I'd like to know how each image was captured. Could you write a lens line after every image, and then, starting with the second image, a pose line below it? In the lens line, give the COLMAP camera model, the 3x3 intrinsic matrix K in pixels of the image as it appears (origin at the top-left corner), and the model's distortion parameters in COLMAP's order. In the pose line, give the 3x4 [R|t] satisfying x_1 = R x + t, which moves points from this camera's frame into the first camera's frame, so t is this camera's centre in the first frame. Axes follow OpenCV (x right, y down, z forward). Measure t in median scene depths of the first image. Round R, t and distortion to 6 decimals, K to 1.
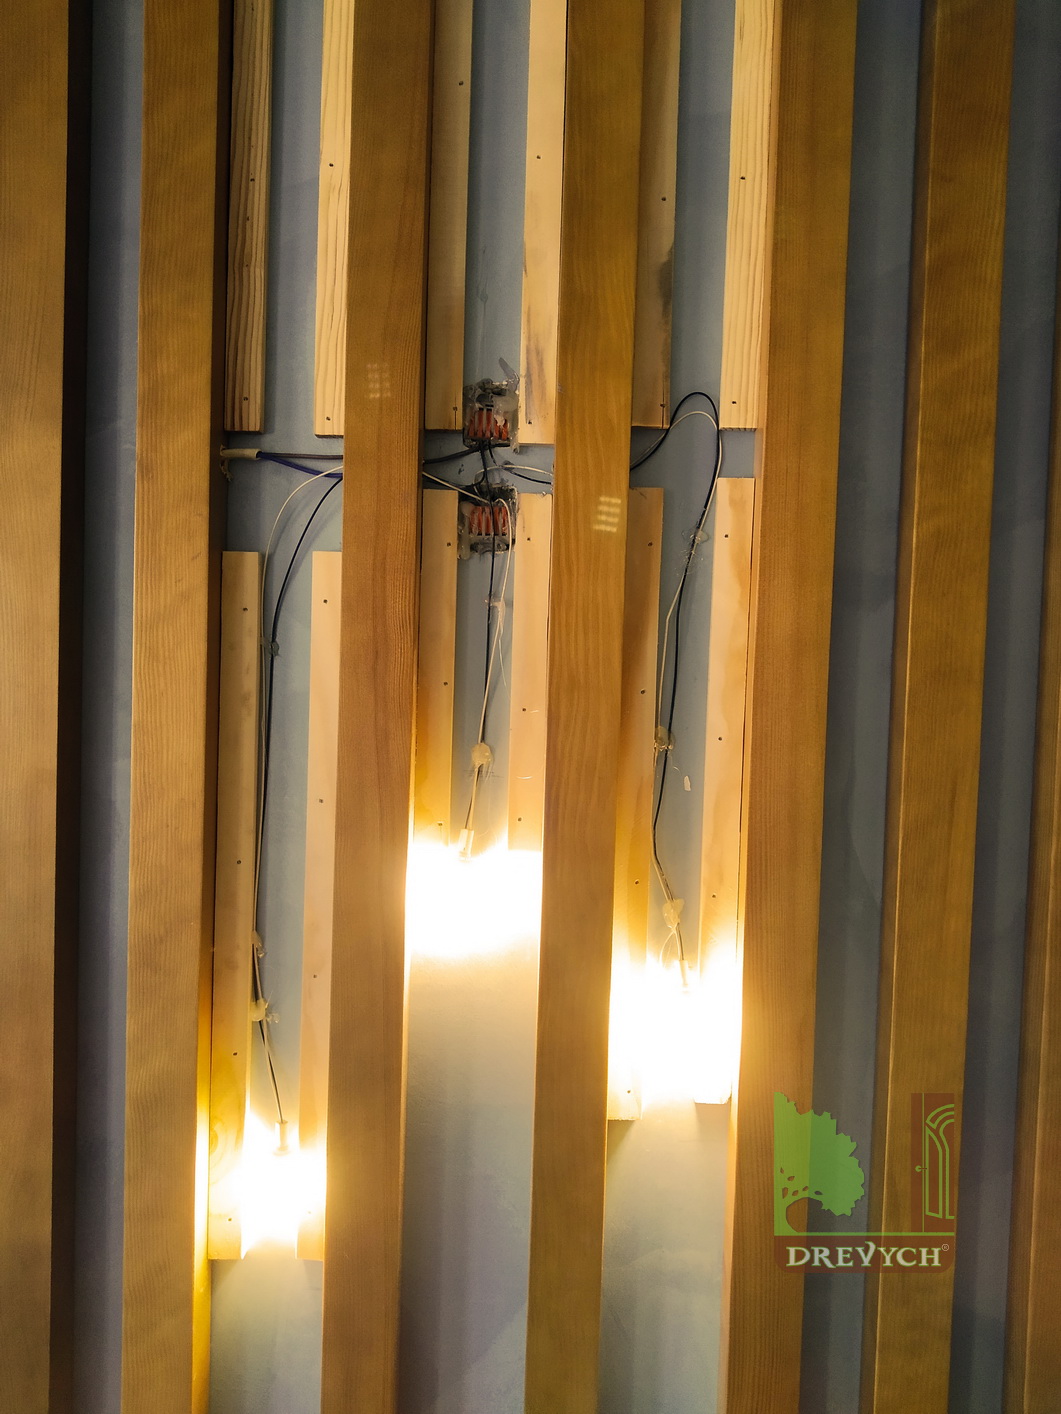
lens RADIAL K [[1156.5, 0, 525.2], [0, 1156.5, 699.7], [0, 0, 1]] dist [0.019122, -0.032590]
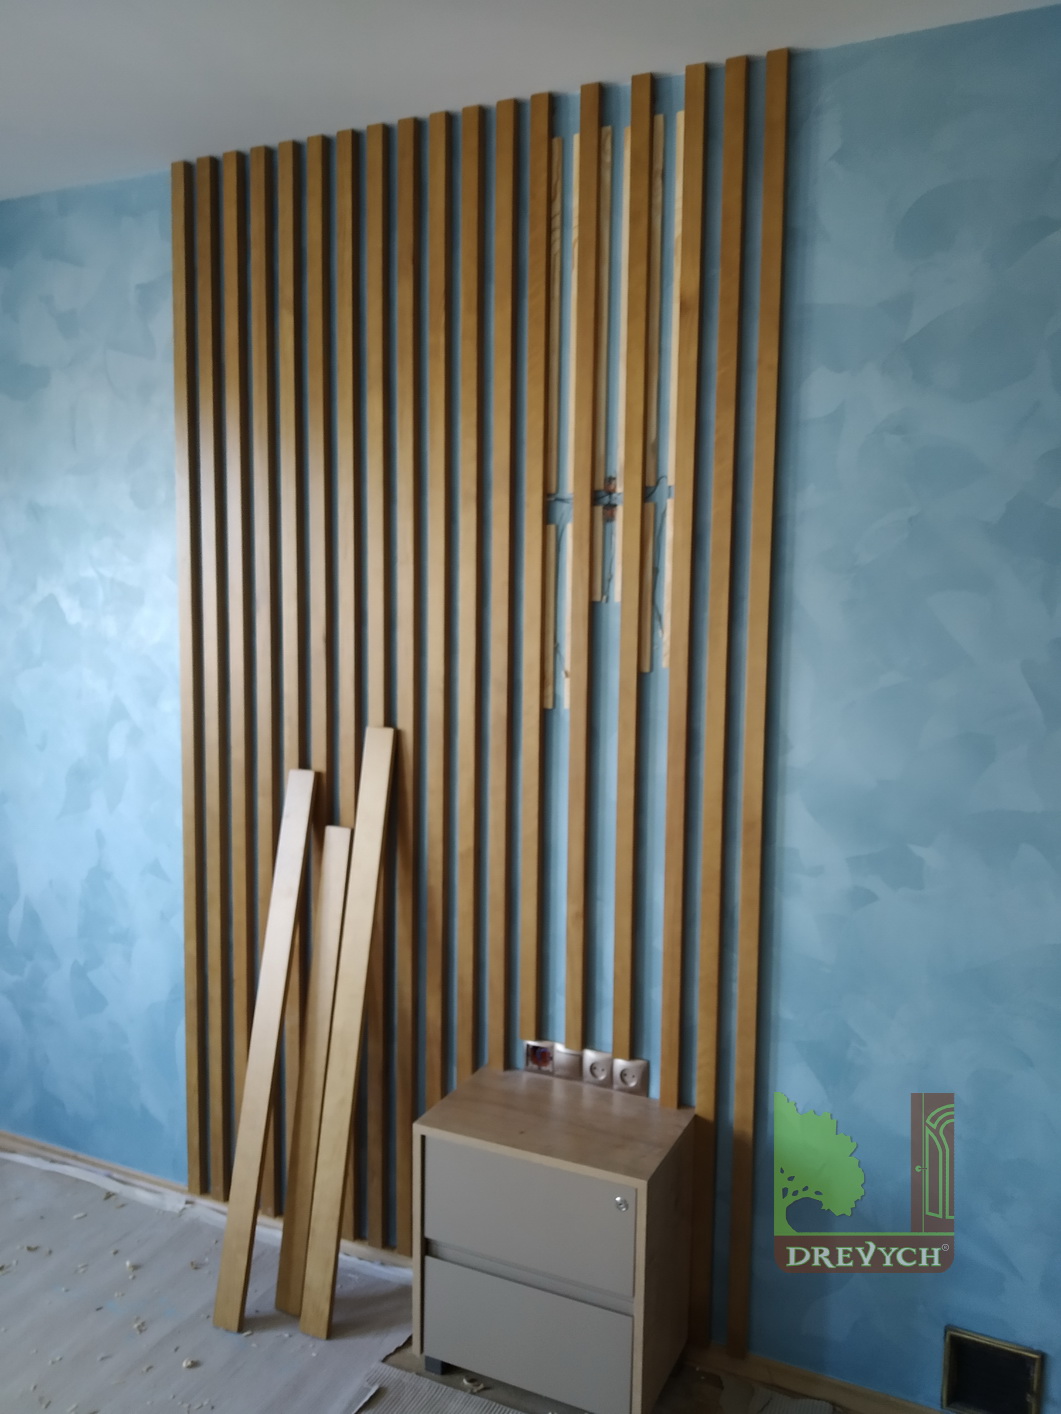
lens RADIAL K [[1049.5, 0, 550.2], [0, 1049.5, 708.3], [0, 0, 1]] dist [0.041573, -0.022772]
pose [[0.923639, 0.019914, -0.382747, 1.128978], [0.000873, 0.998537, 0.054058, 0.300343], [0.383263, -0.050264, 0.922270, -2.310820]]
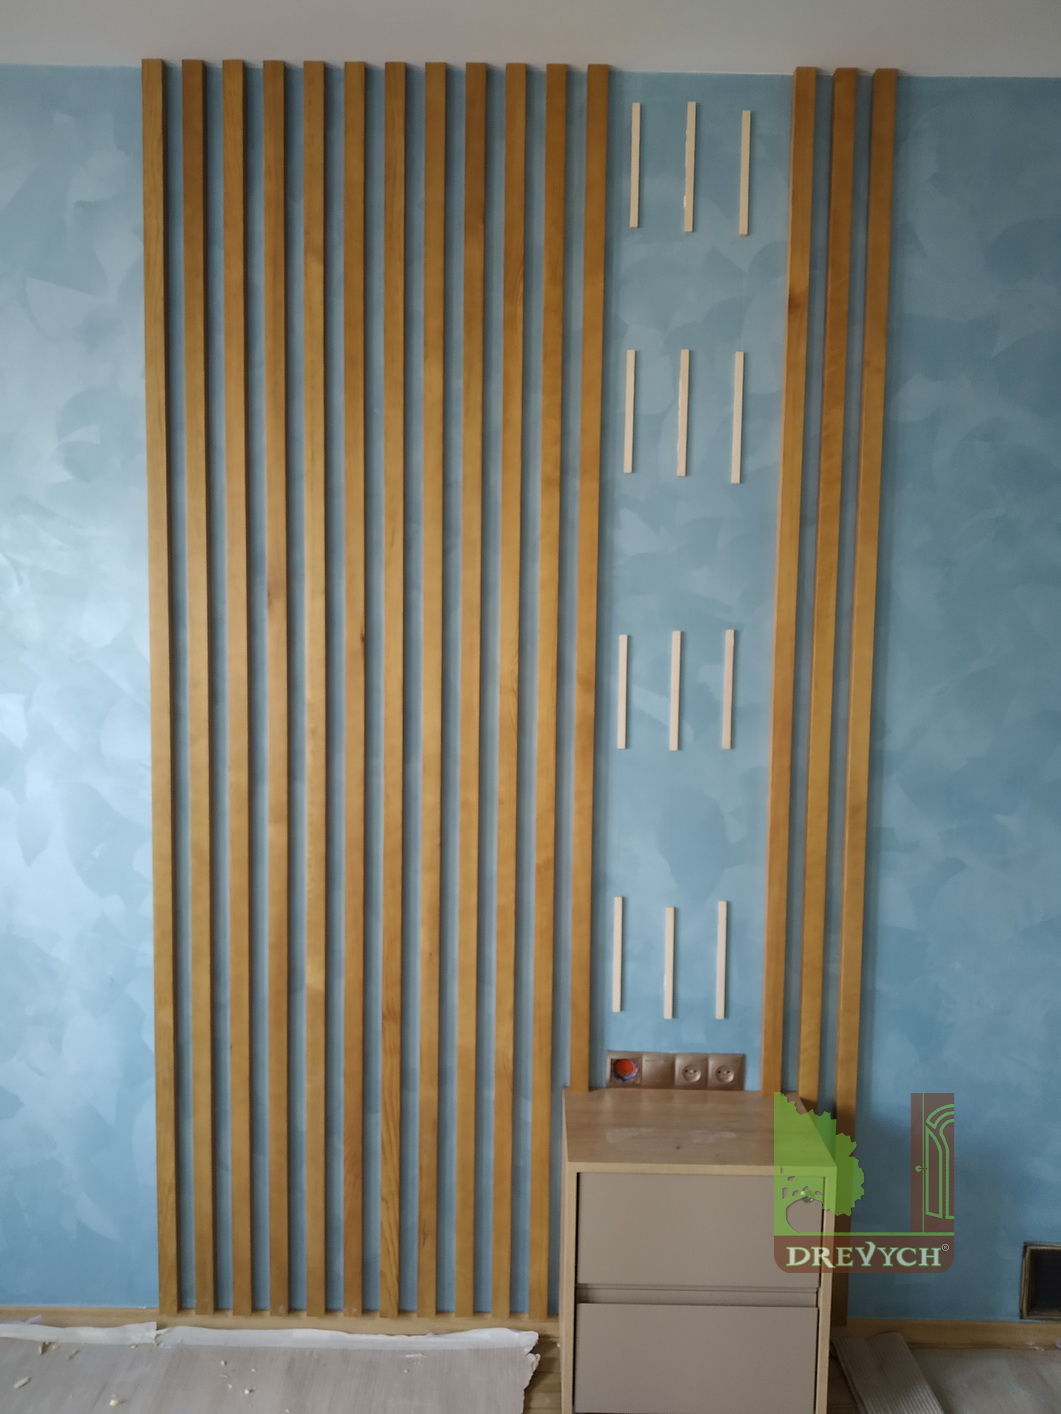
lens RADIAL K [[1049.5, 0, 523.7], [0, 1049.5, 702.3], [0, 0, 1]] dist [0.041573, -0.022772]
pose [[0.999744, -0.020195, 0.010196, -0.678168], [0.019625, 0.998392, 0.053183, 0.293461], [-0.011254, -0.052969, 0.998533, -2.445790]]
